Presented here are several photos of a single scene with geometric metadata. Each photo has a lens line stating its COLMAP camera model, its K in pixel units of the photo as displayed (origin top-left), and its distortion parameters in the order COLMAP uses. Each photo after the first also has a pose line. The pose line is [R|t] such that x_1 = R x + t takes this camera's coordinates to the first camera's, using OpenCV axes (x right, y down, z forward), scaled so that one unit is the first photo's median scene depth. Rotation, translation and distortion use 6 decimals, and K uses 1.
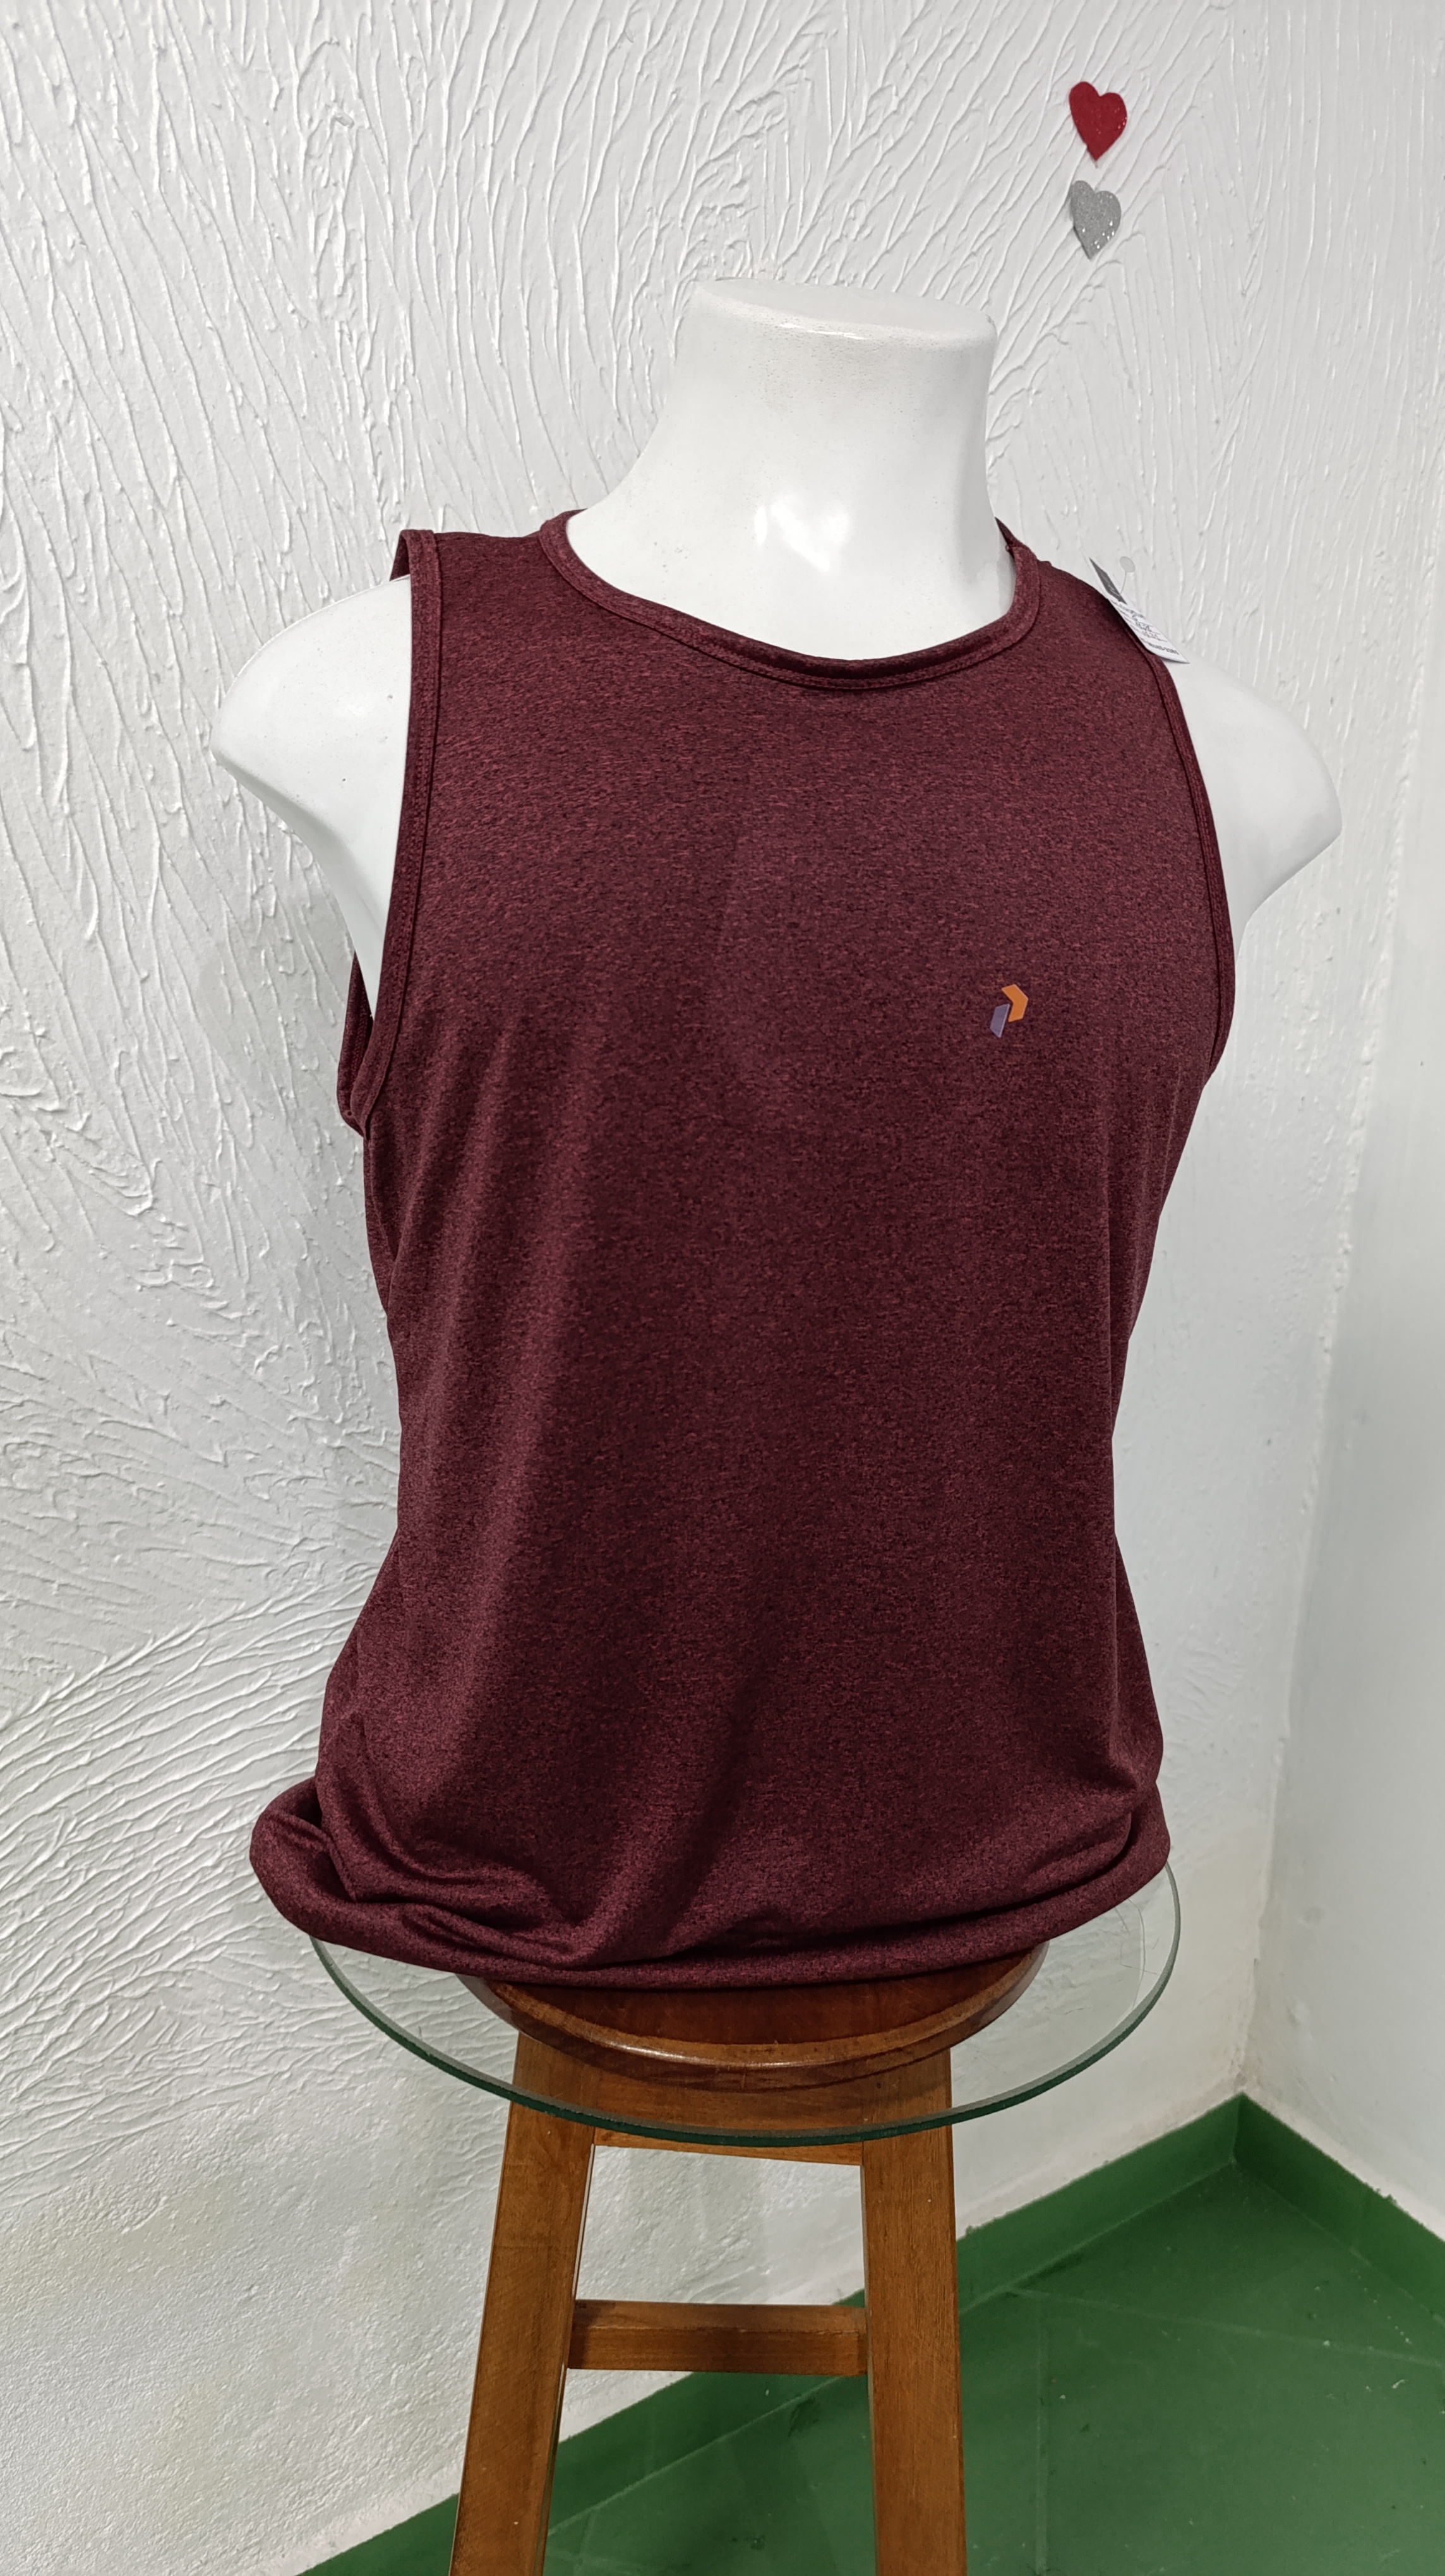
lens RADIAL K [[1800.6, 0, 725.5], [0, 1800.6, 1279.7], [0, 0, 1]] dist [0.008822, -0.033437]
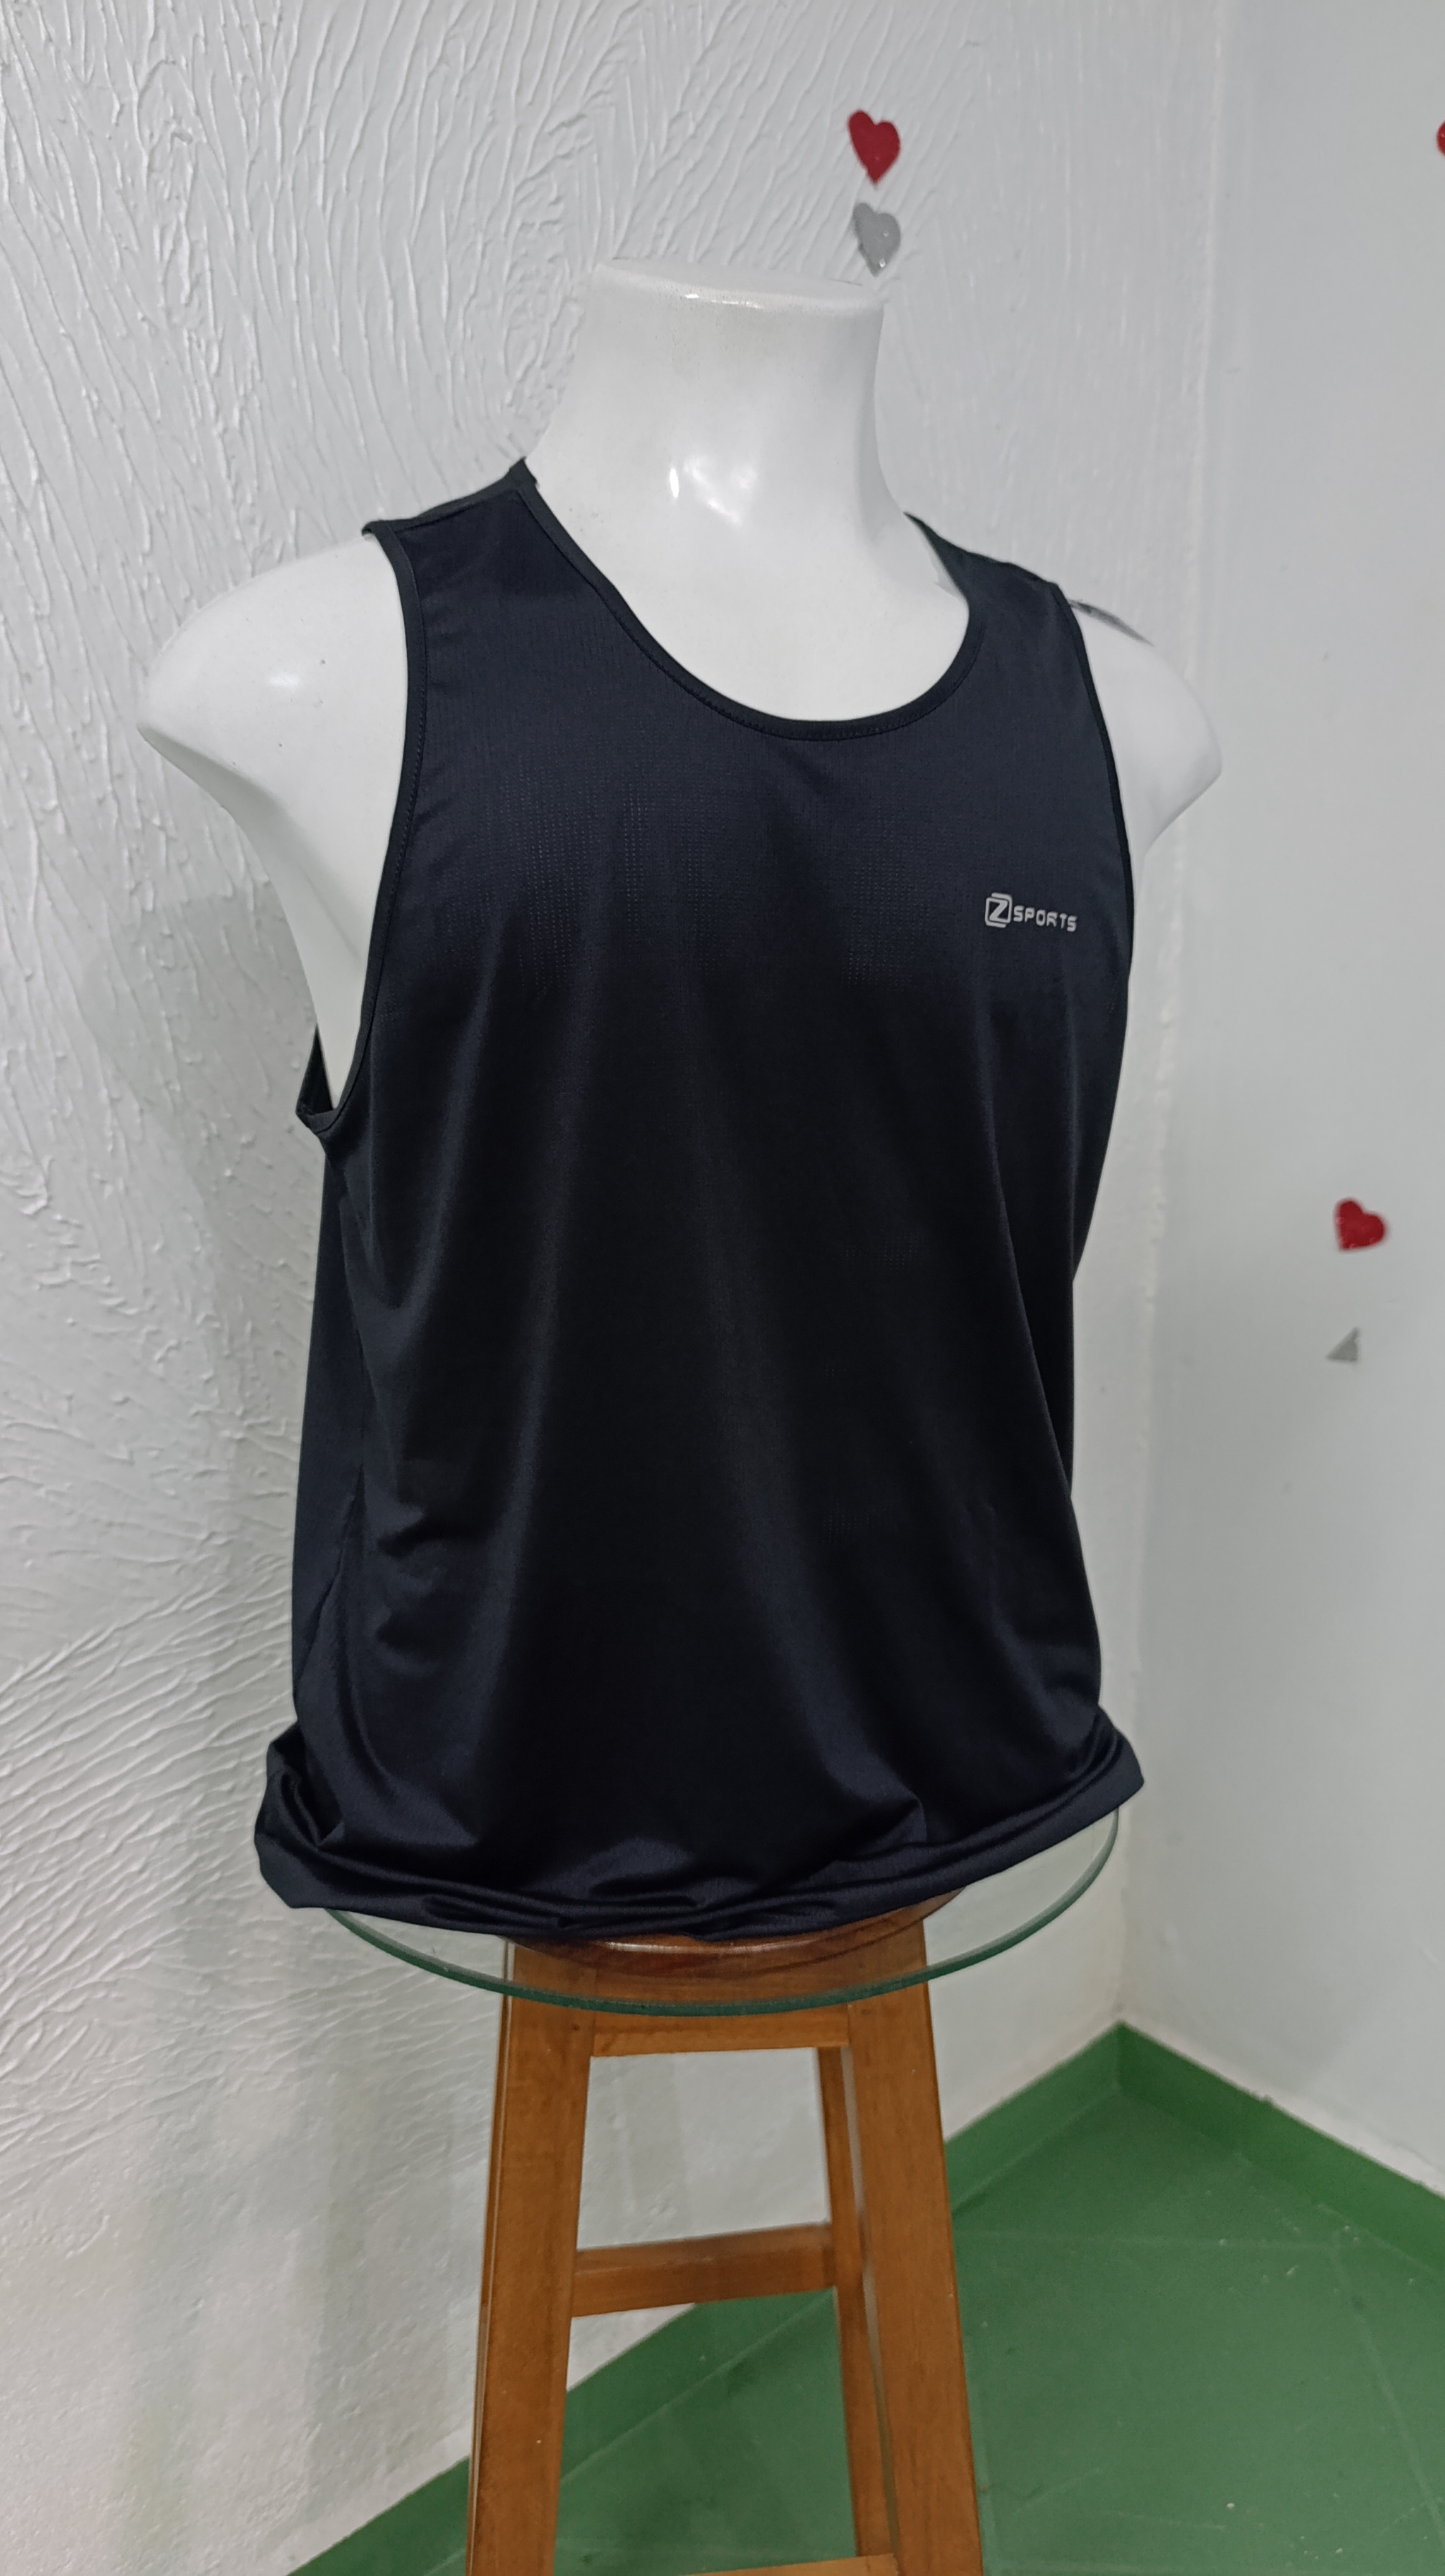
lens RADIAL K [[1800.6, 0, 713.6], [0, 1800.6, 1275.0], [0, 0, 1]] dist [0.008822, -0.033437]
pose [[0.990372, -0.068506, 0.120295, -0.072958], [0.071347, 0.997261, -0.019470, 0.042901], [-0.118632, 0.027865, 0.992547, -0.034515]]
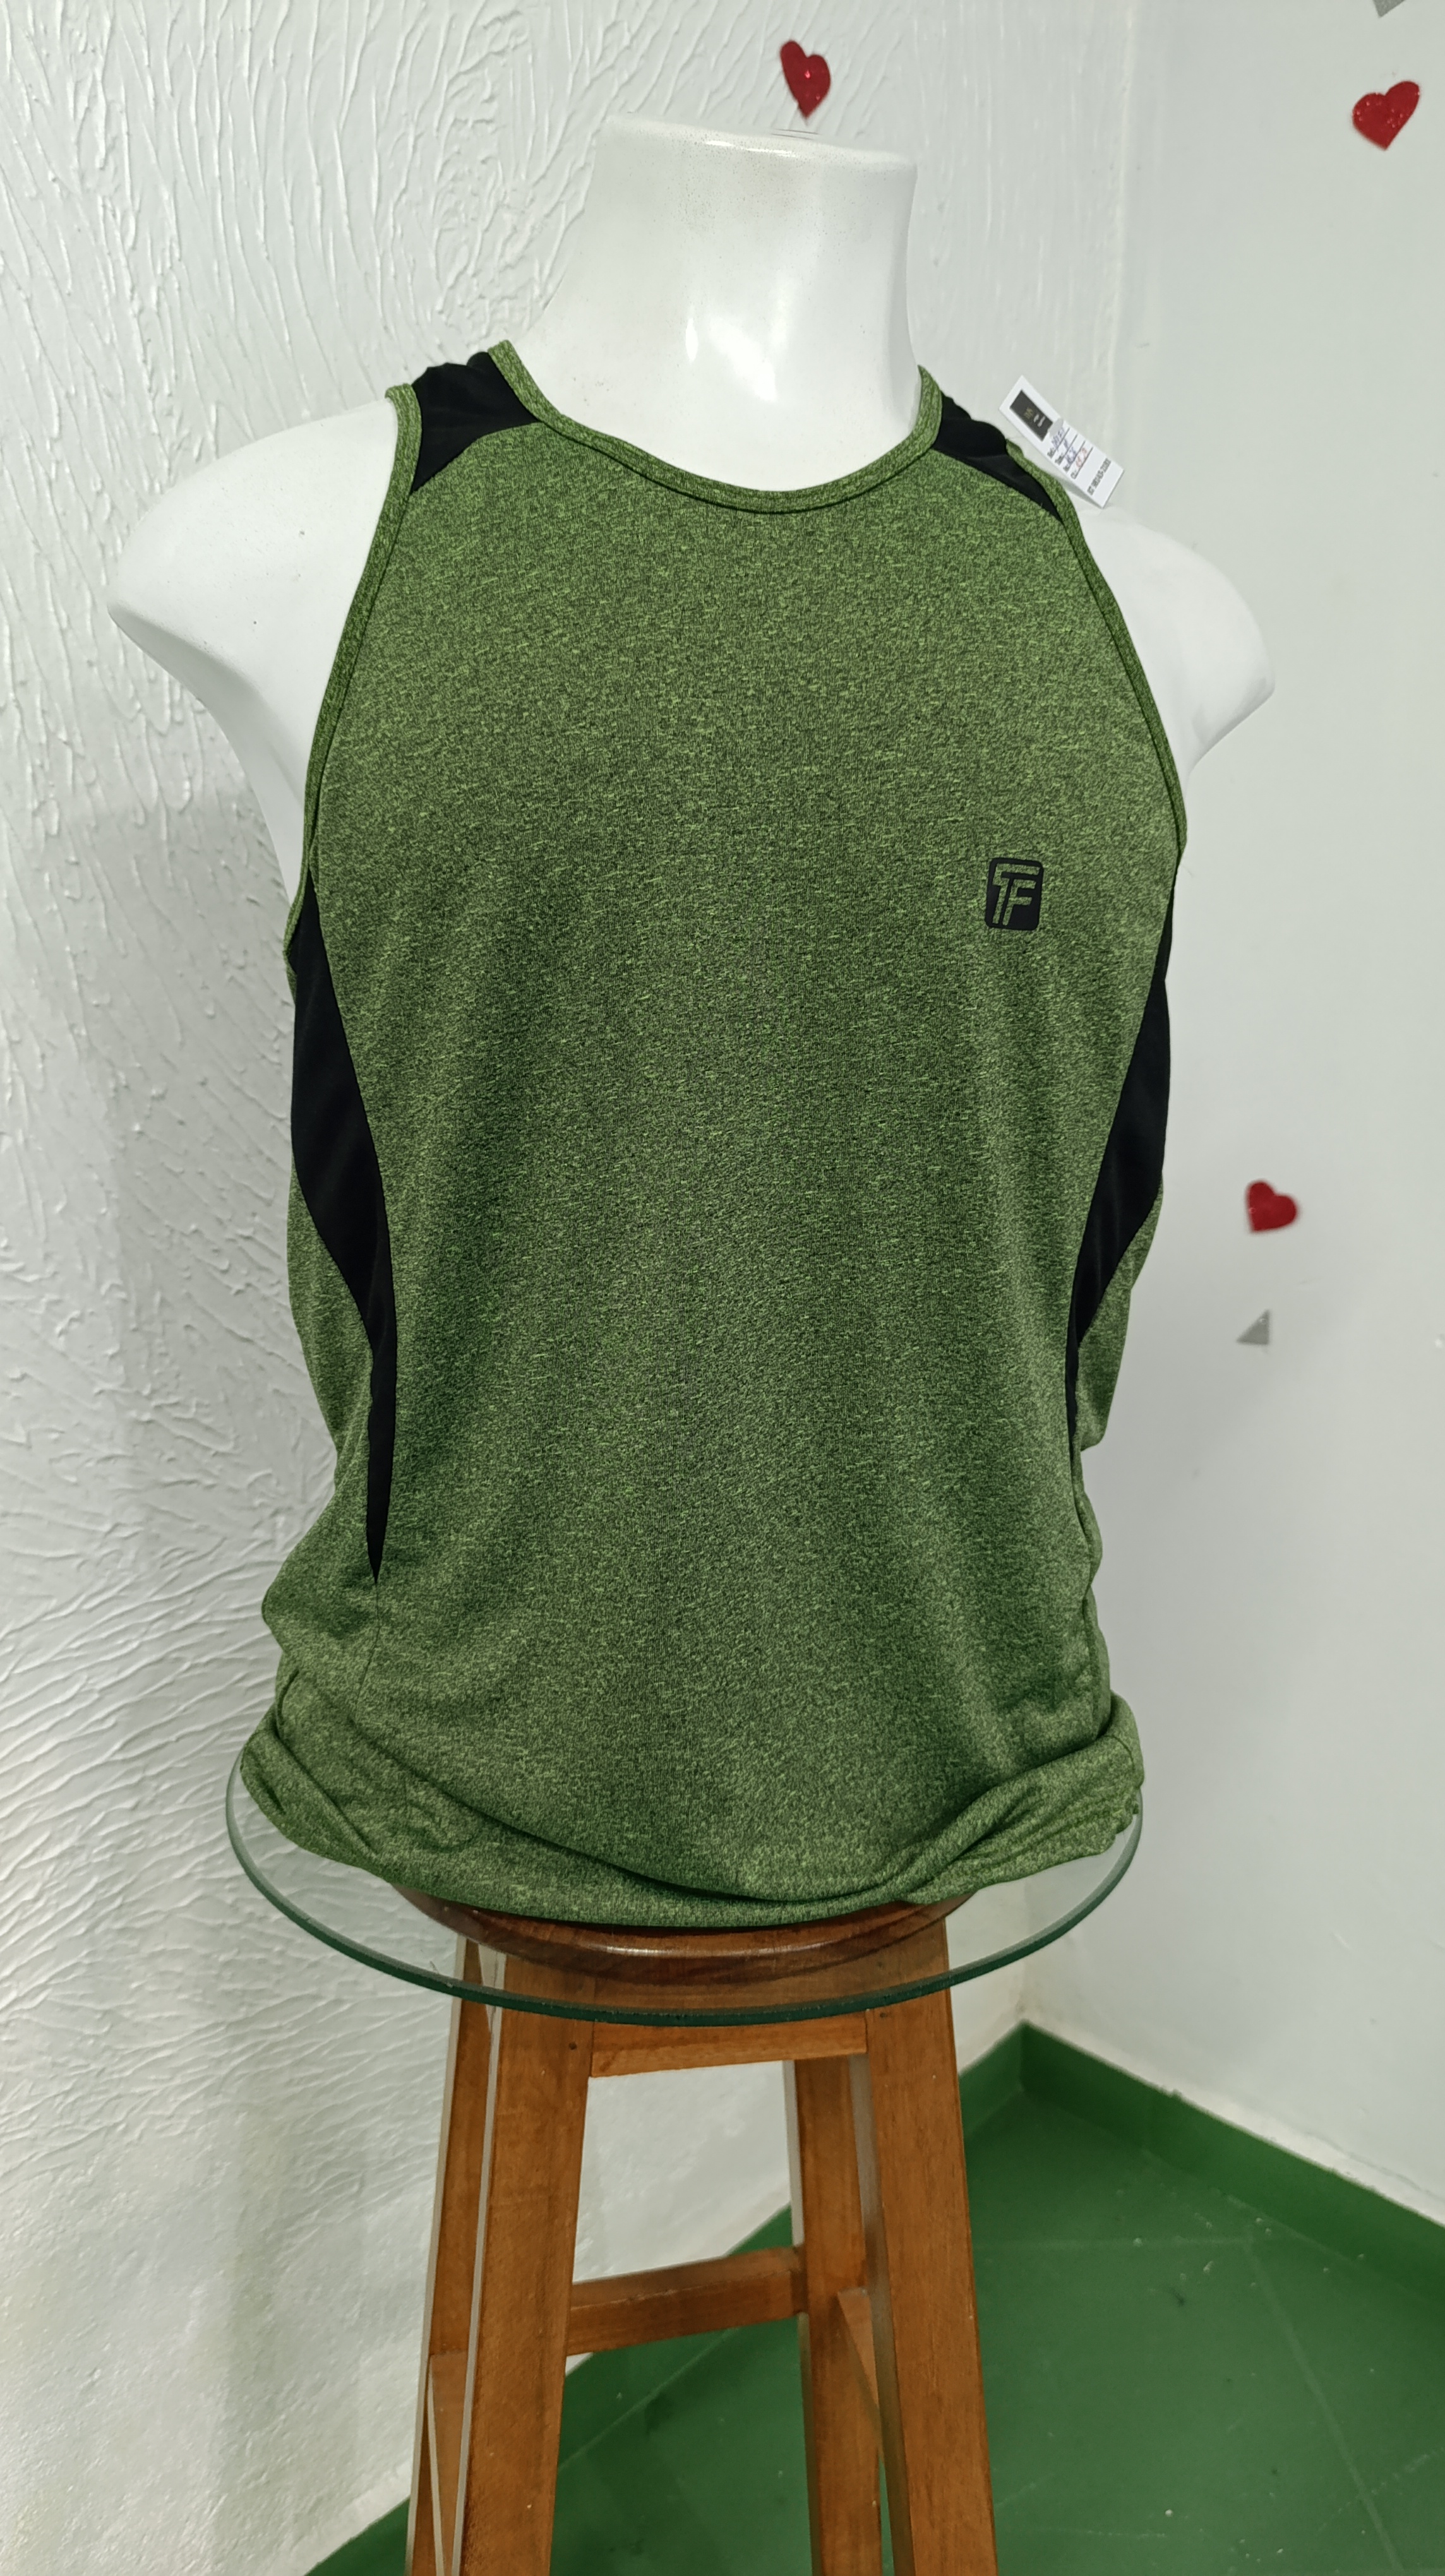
lens RADIAL K [[1800.6, 0, 719.4], [0, 1800.6, 1280.8], [0, 0, 1]] dist [0.008822, -0.033437]
pose [[0.971961, -0.070260, 0.224400, -0.141966], [0.076557, 0.996875, -0.019478, 0.066292], [-0.222330, 0.036111, 0.974302, 0.040112]]
